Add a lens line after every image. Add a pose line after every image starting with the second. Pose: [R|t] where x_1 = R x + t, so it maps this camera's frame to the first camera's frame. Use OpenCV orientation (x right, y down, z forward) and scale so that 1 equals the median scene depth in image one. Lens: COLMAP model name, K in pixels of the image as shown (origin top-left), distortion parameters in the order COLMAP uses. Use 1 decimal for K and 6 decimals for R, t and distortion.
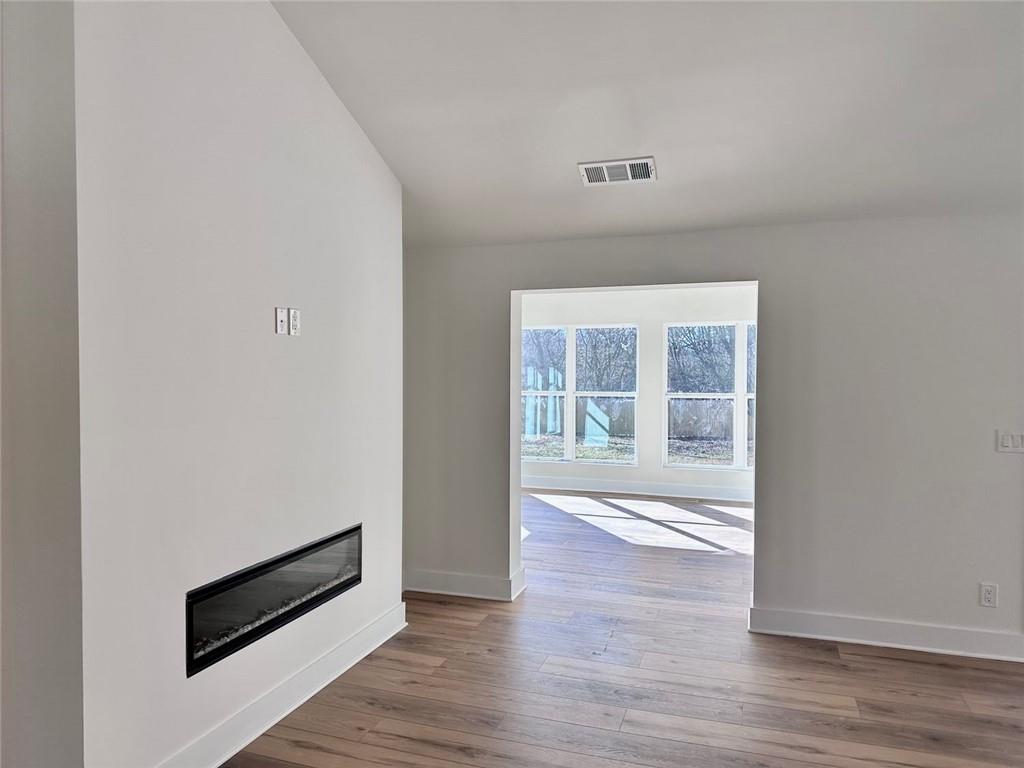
lens RADIAL K [[715.3, 0, 493.5], [0, 715.3, 391.6], [0, 0, 1]] dist [0.001464, -0.003869]
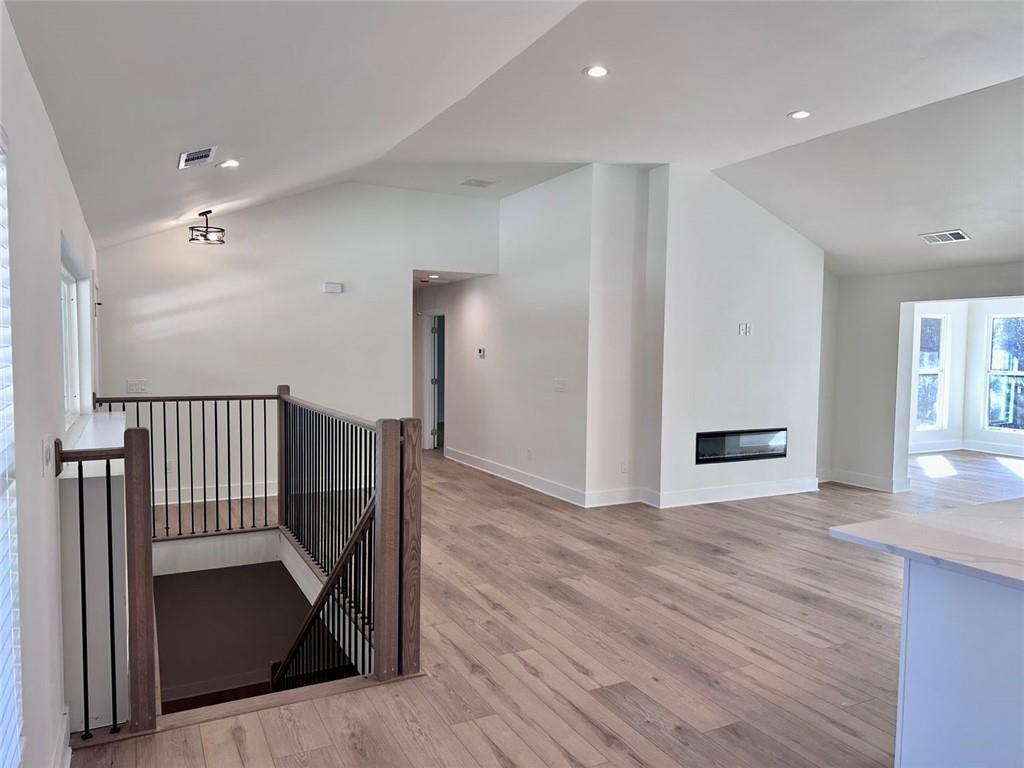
lens RADIAL K [[715.3, 0, 493.5], [0, 715.3, 391.6], [0, 0, 1]] dist [0.001464, -0.003869]
pose [[0.722109, 0.046439, -0.690218, 0.297211], [-0.028223, 0.998891, 0.037679, 0.016609], [0.691203, -0.007729, 0.722619, -0.502681]]
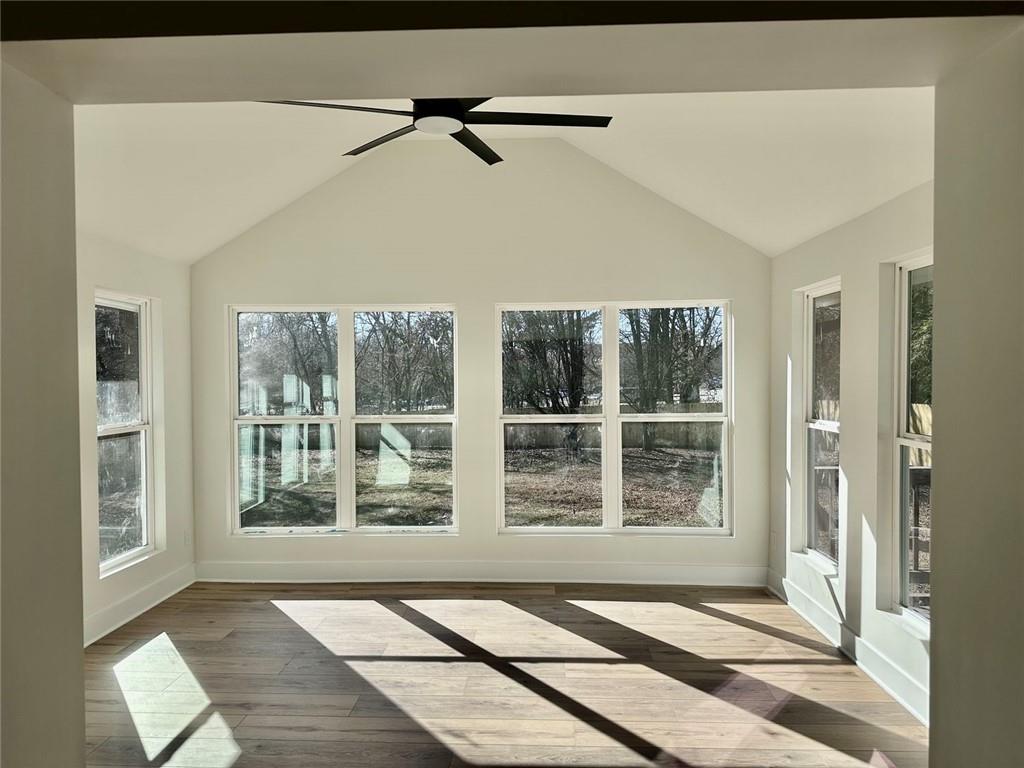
lens RADIAL K [[715.3, 0, 493.5], [0, 715.3, 391.6], [0, 0, 1]] dist [0.001464, -0.003869]
pose [[0.961864, -0.011811, 0.273274, 0.075408], [0.014161, 0.999878, -0.006627, -0.016833], [-0.273162, 0.010244, 0.961914, 0.465855]]
